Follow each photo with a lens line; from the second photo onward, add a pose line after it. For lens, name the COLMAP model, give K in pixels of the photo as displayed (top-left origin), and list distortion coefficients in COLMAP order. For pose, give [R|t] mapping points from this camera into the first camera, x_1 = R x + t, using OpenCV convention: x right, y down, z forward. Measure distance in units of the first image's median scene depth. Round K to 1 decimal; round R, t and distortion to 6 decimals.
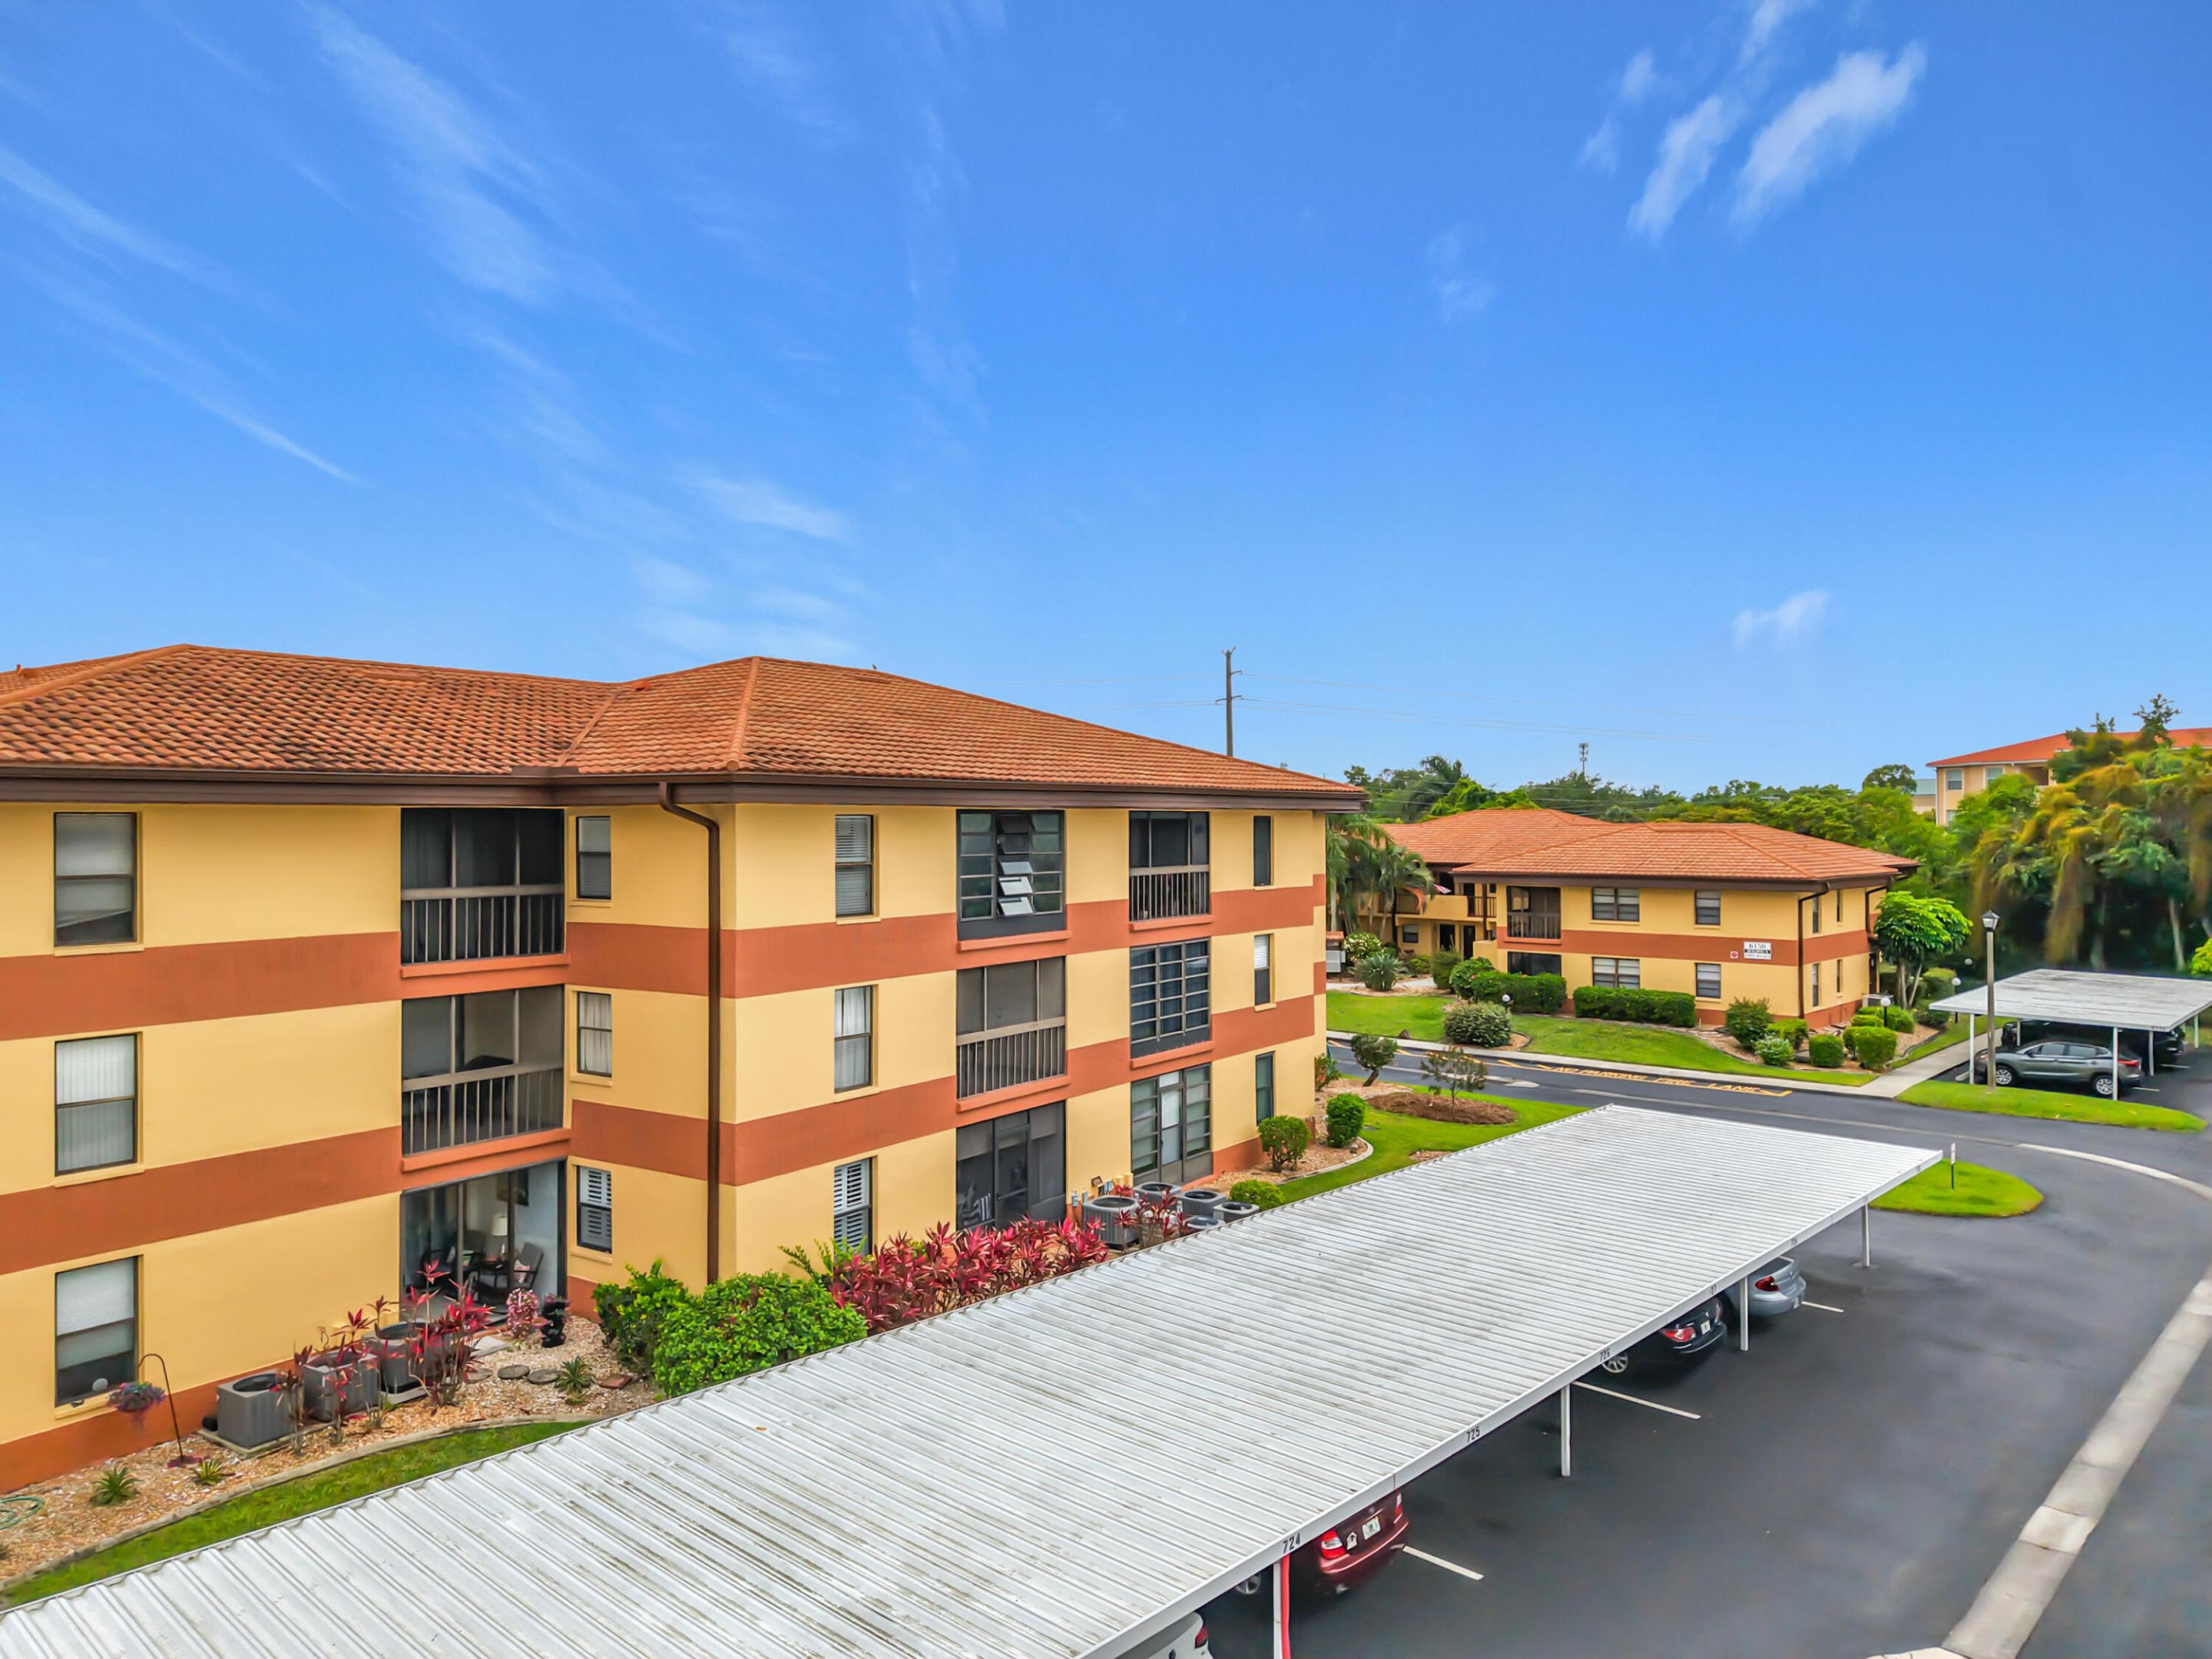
lens RADIAL K [[1489.9, 0, 1107.1], [0, 1489.9, 821.8], [0, 0, 1]] dist [0.096626, -0.126591]
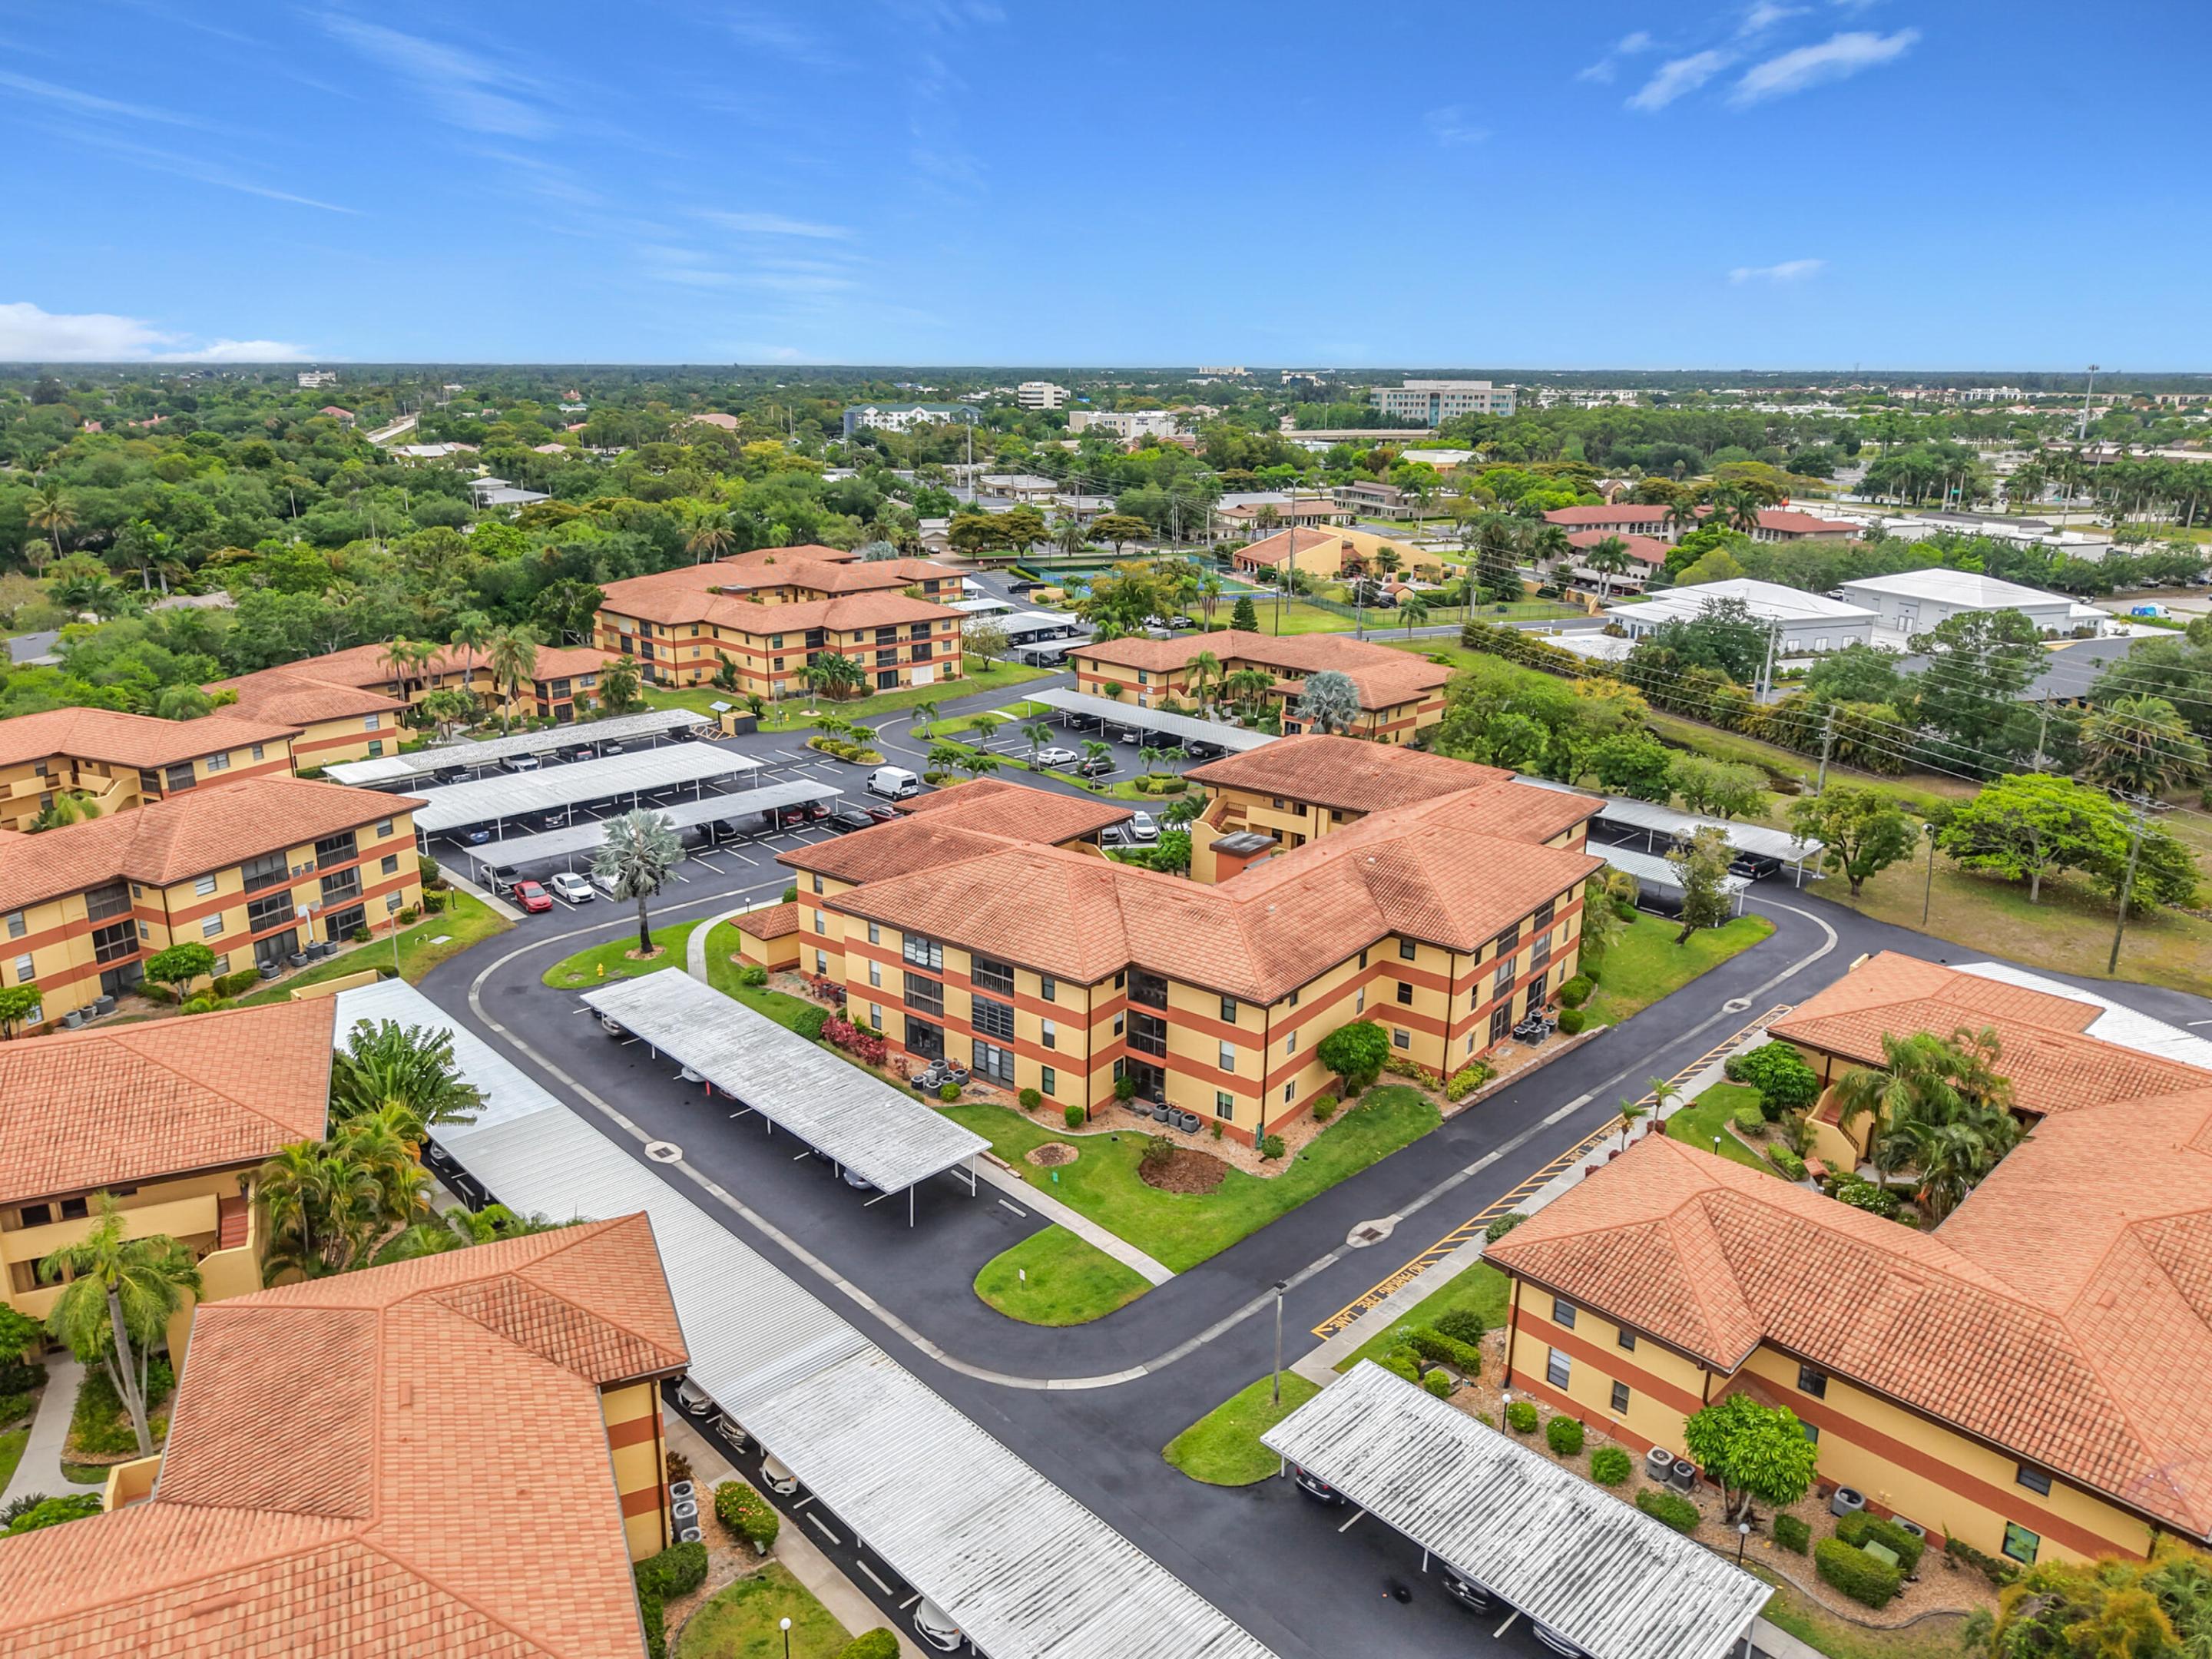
lens RADIAL K [[1518.6, 0, 1098.0], [0, 1518.6, 779.5], [0, 0, 1]] dist [0.068104, -0.116574]
pose [[-0.055653, 0.265861, -0.962404, 2.746812], [-0.005281, 0.963806, 0.266554, -1.106081], [0.998436, 0.019917, -0.052234, 1.435349]]
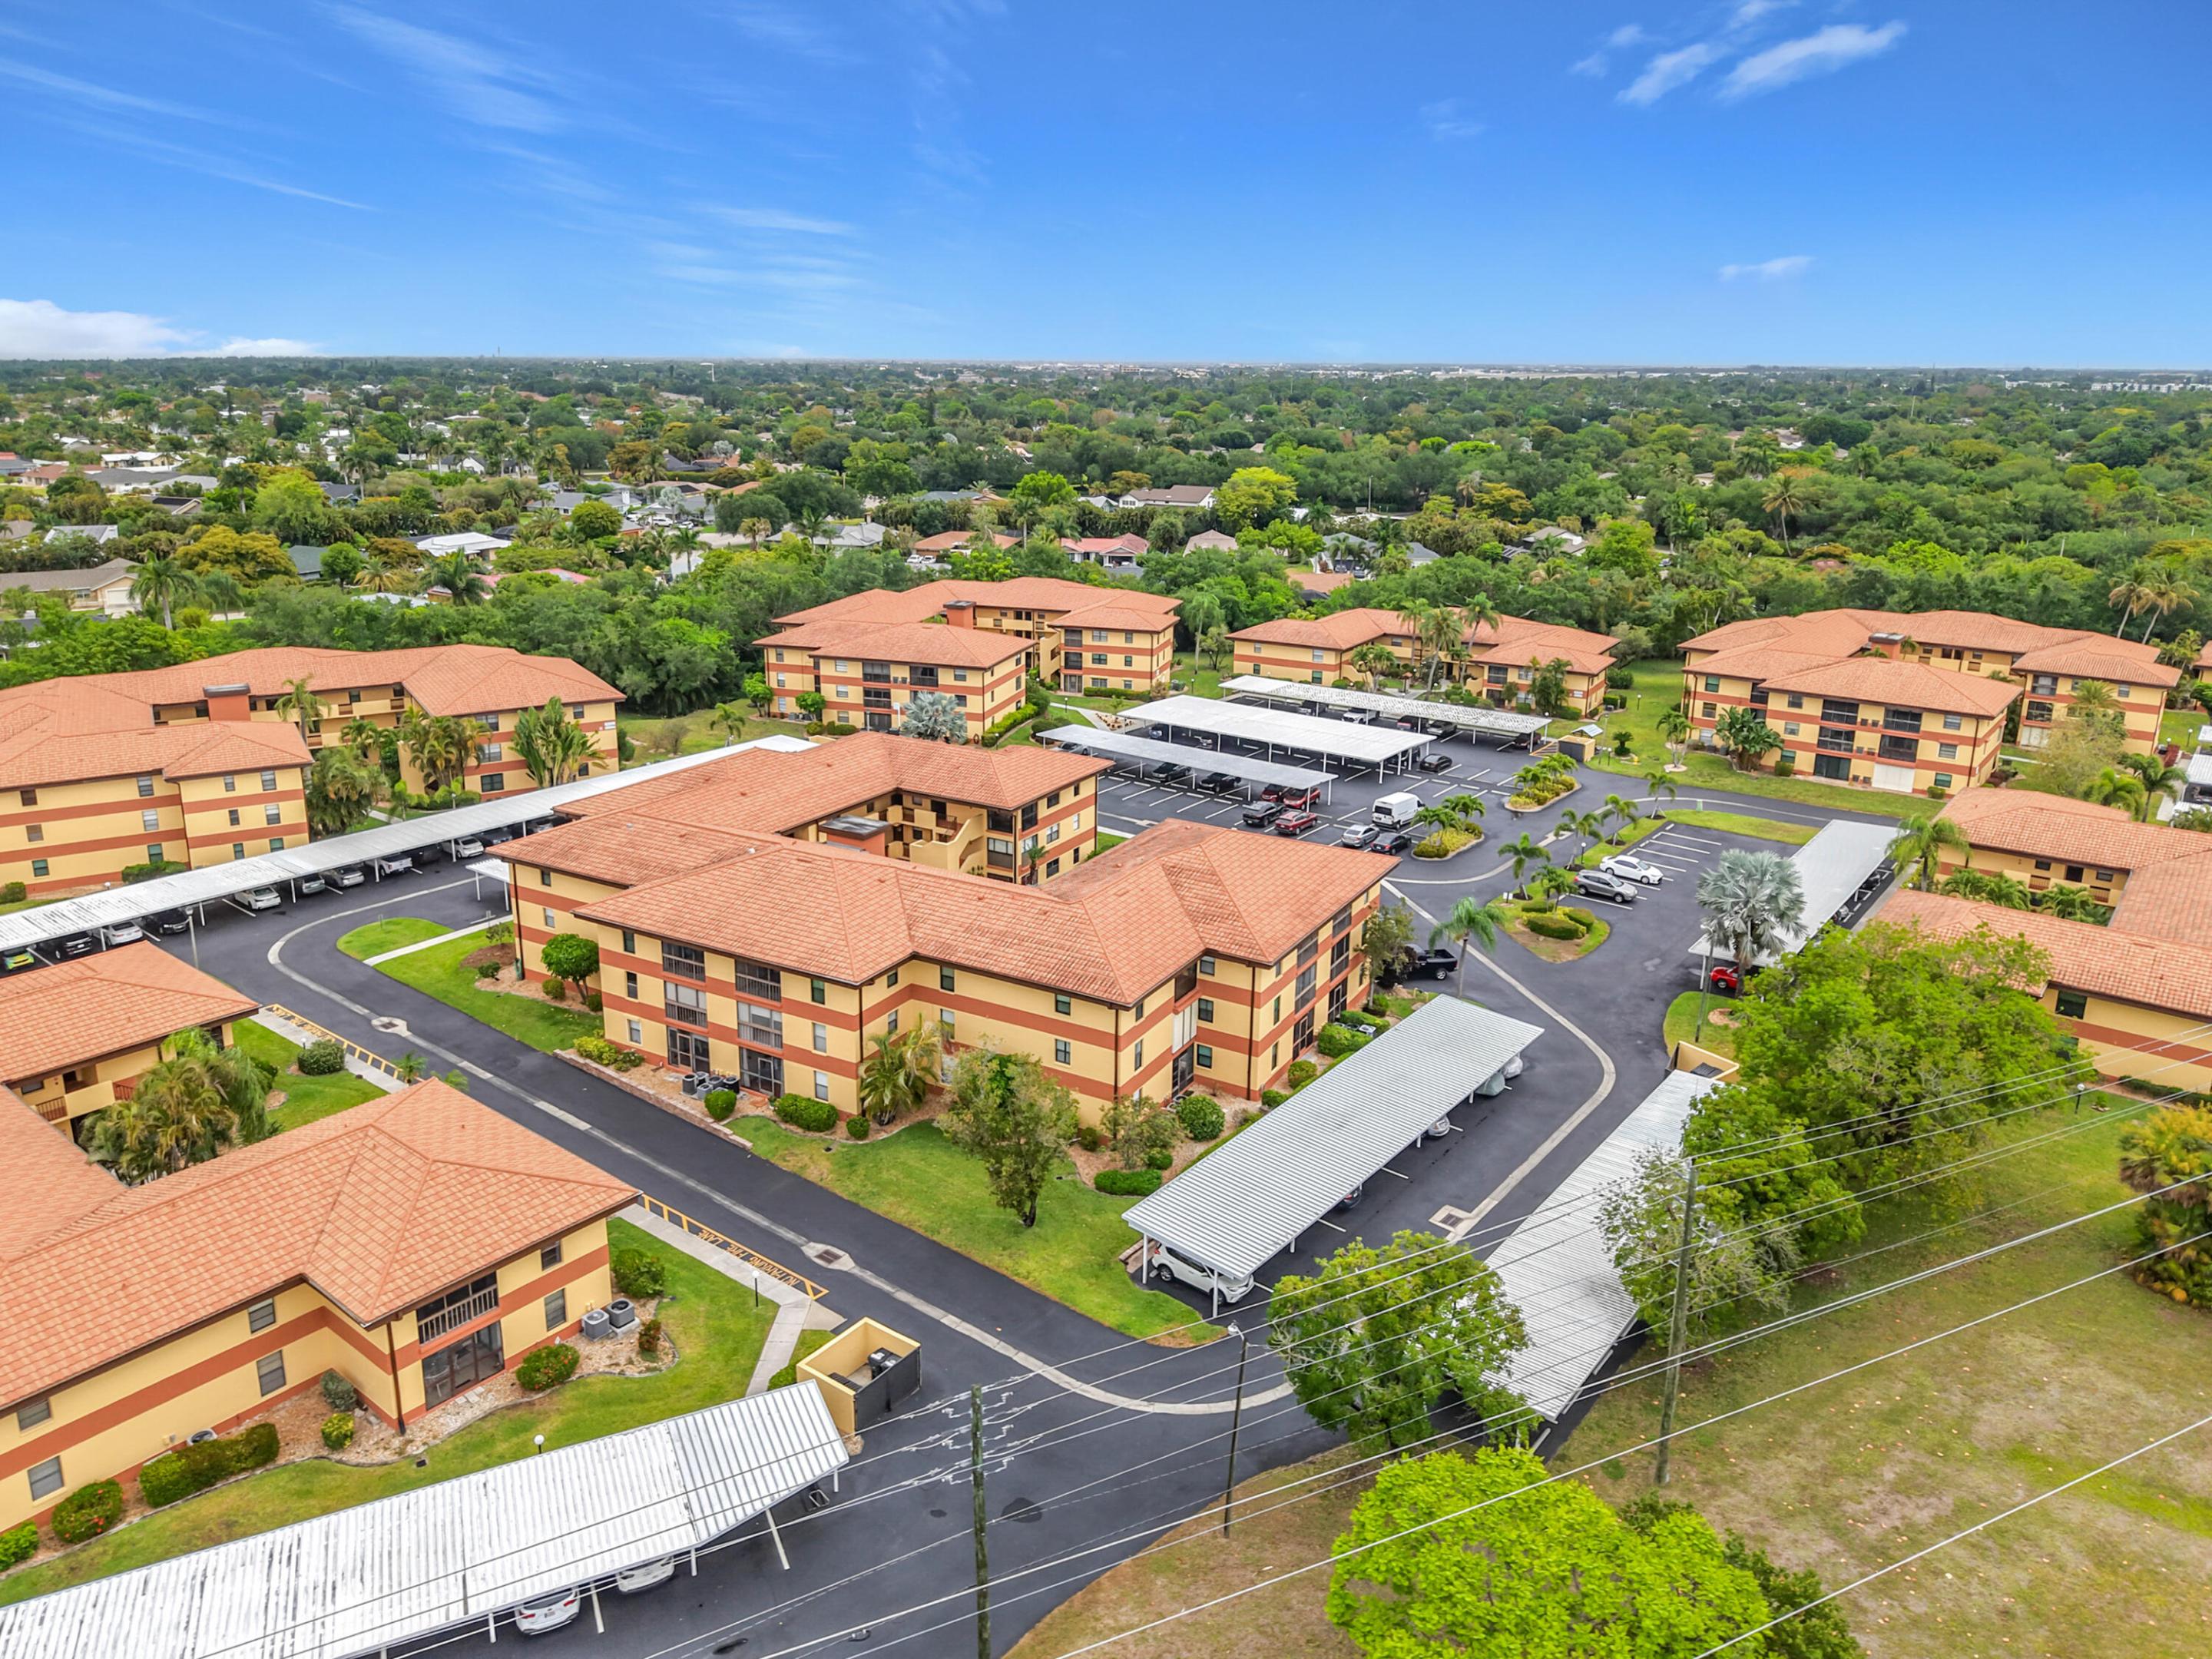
lens RADIAL K [[1517.4, 0, 1099.9], [0, 1517.4, 786.0], [0, 0, 1]] dist [0.039804, -0.031664]
pose [[-0.997036, 0.017780, -0.074855, -0.834261], [-0.003022, 0.963129, 0.269023, -1.066524], [0.076878, 0.268452, -0.960220, 4.892354]]
